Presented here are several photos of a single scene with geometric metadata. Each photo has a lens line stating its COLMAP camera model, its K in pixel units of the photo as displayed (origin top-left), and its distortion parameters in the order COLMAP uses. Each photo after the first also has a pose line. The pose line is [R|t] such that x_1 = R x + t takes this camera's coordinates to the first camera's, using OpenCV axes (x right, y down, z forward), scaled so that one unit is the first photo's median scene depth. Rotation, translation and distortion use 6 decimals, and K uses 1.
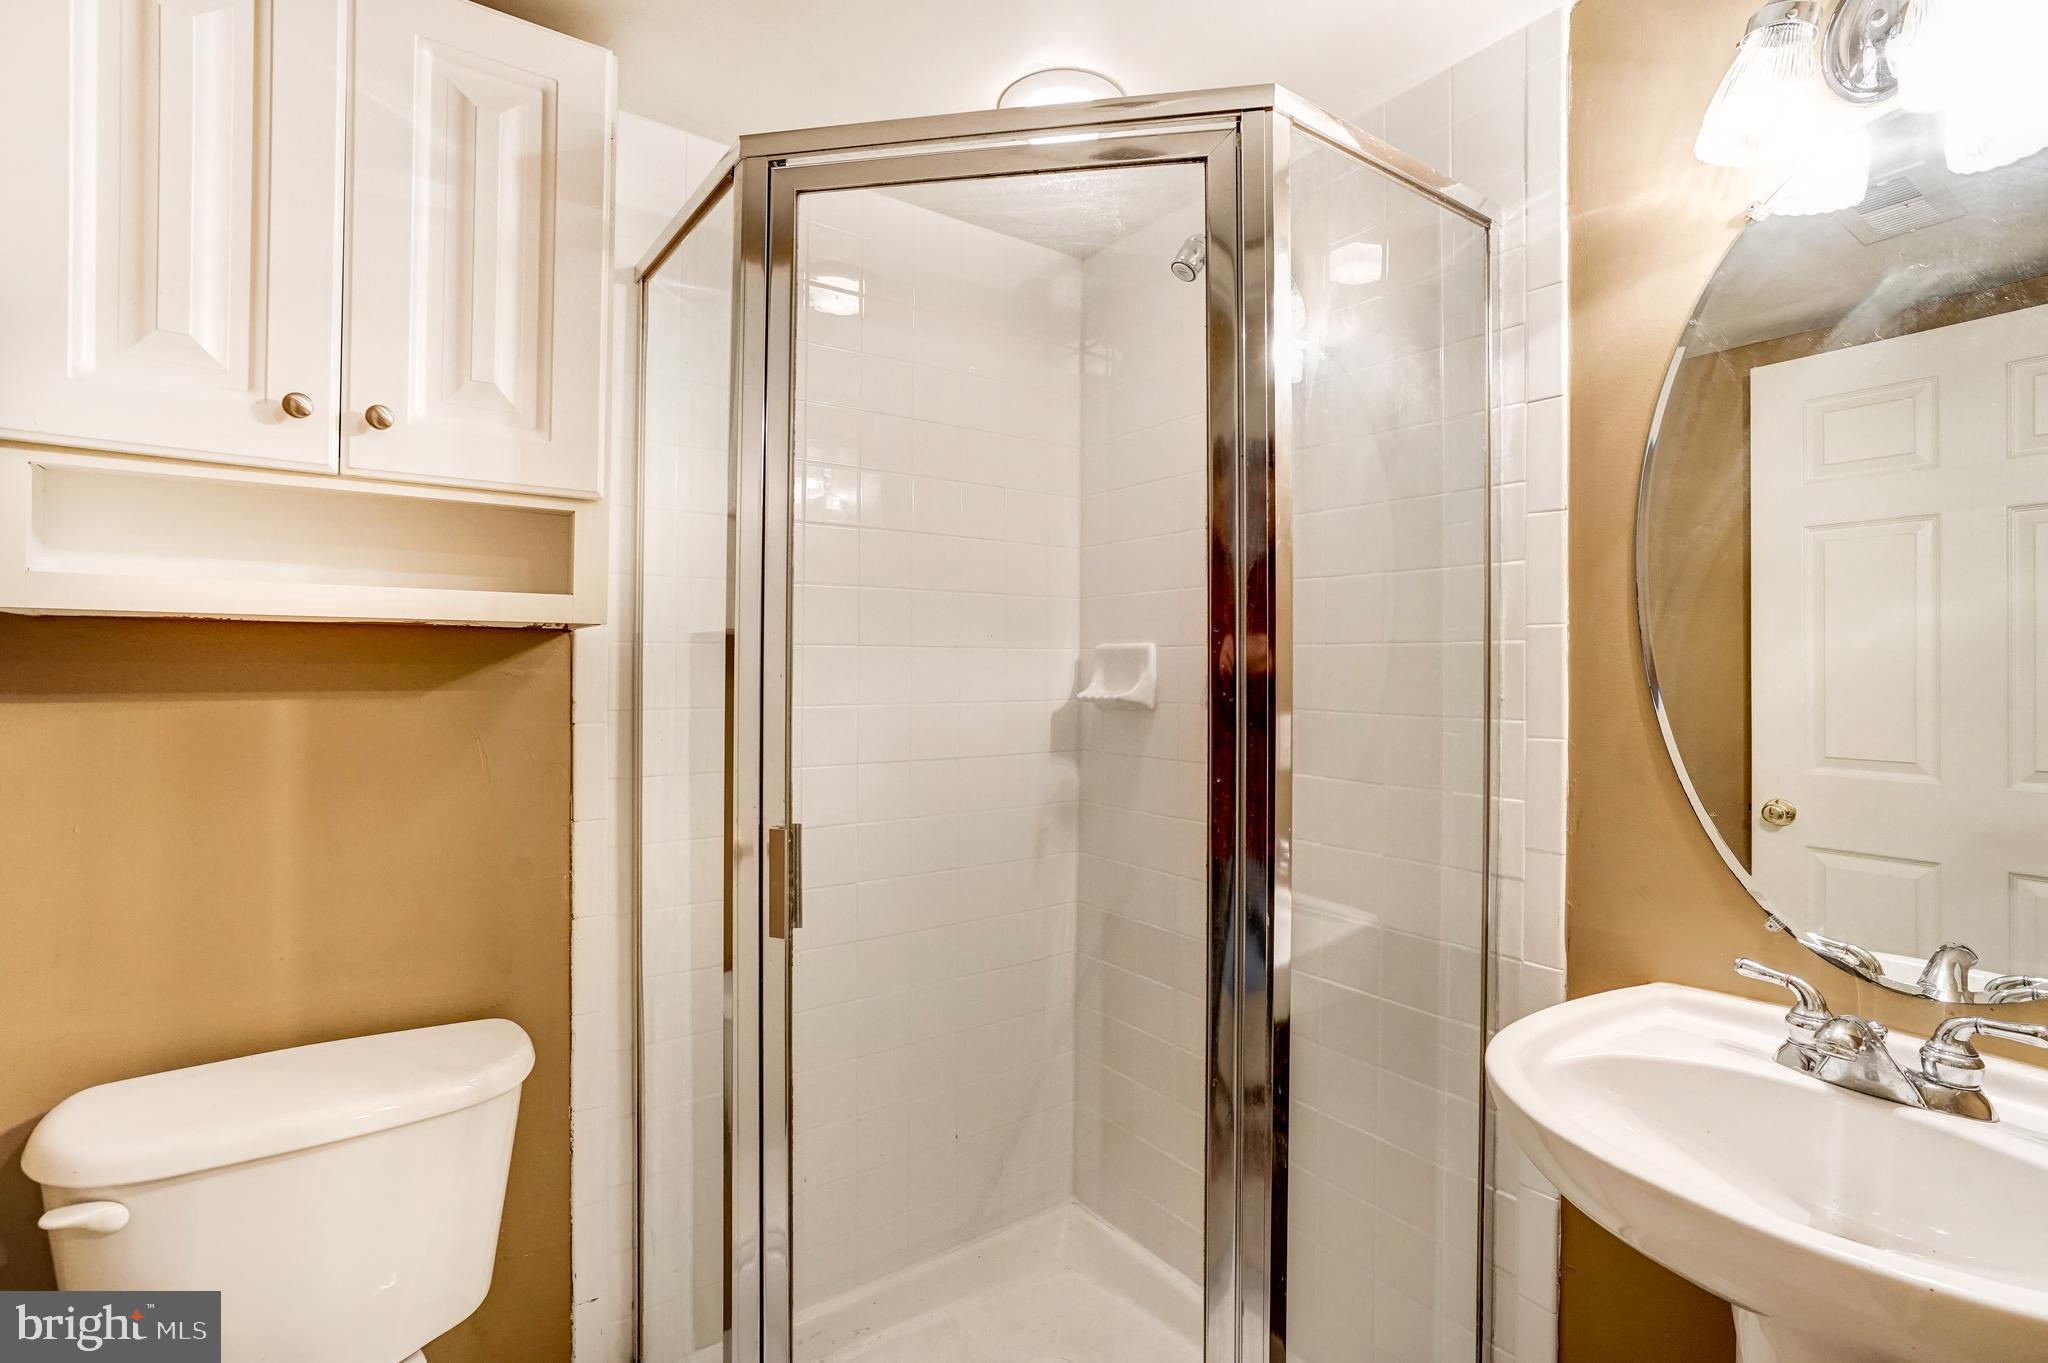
lens RADIAL K [[950.4, 0, 1016.2], [0, 950.4, 669.4], [0, 0, 1]] dist [-0.035111, 0.019732]
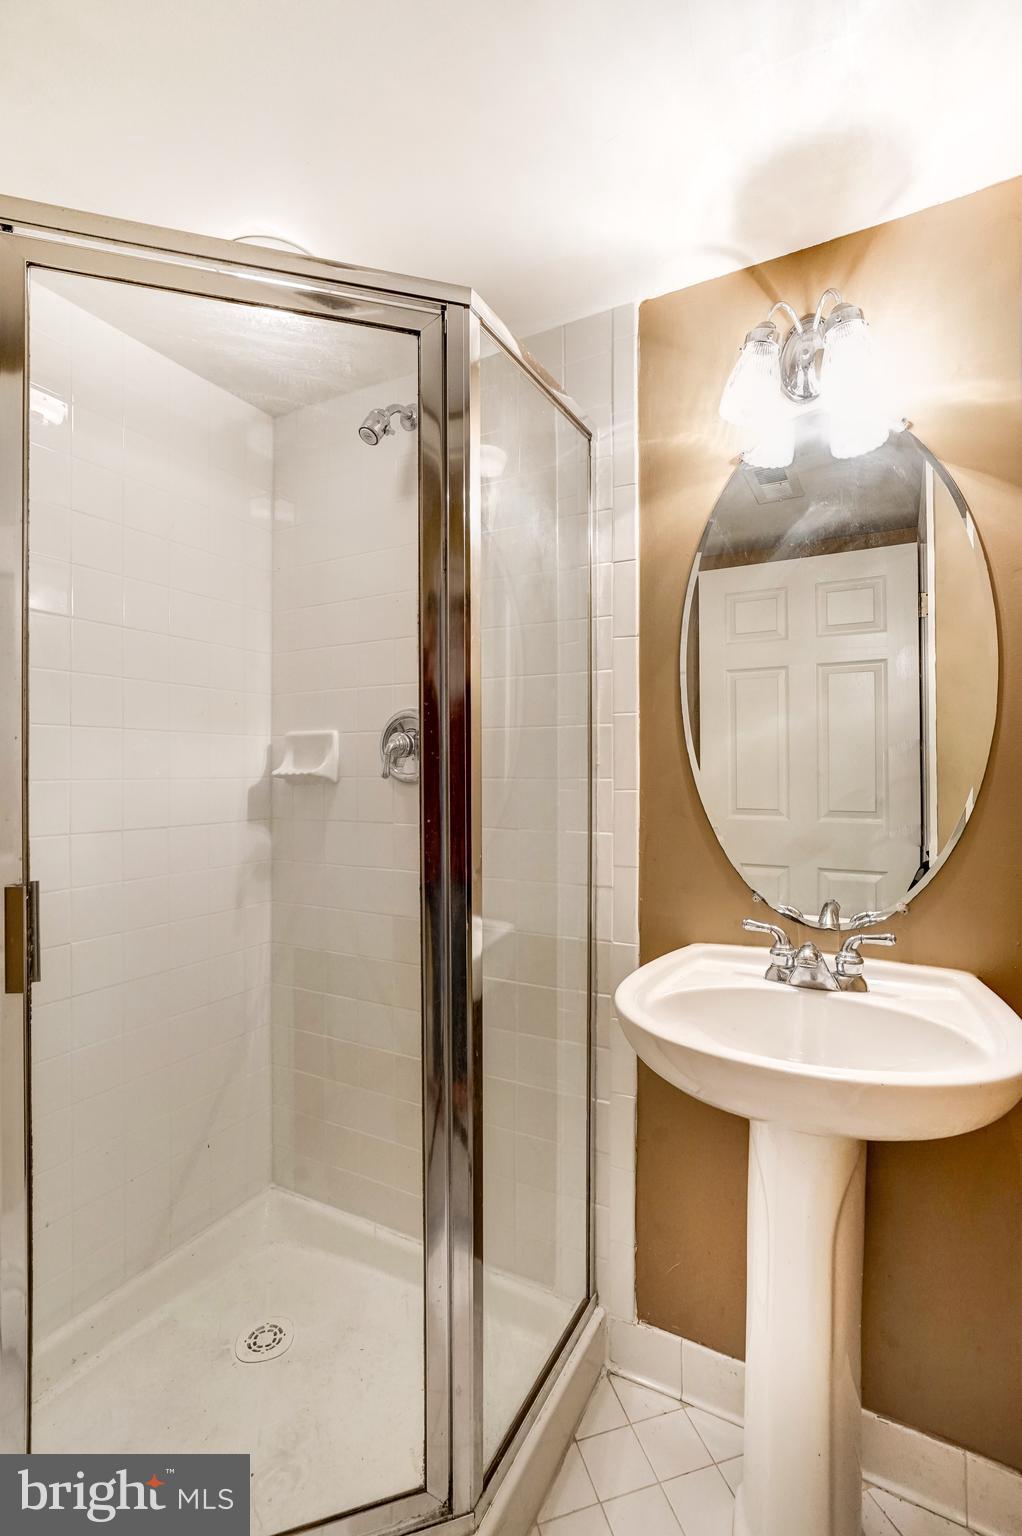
lens RADIAL K [[707.9, 0, 513.0], [0, 707.9, 776.6], [0, 0, 1]] dist [-0.044425, 0.027437]
pose [[0.896701, -0.009007, 0.442546, -0.091217], [0.006649, 0.999954, 0.006880, 0.043824], [-0.442588, -0.003227, 0.896719, 0.081041]]
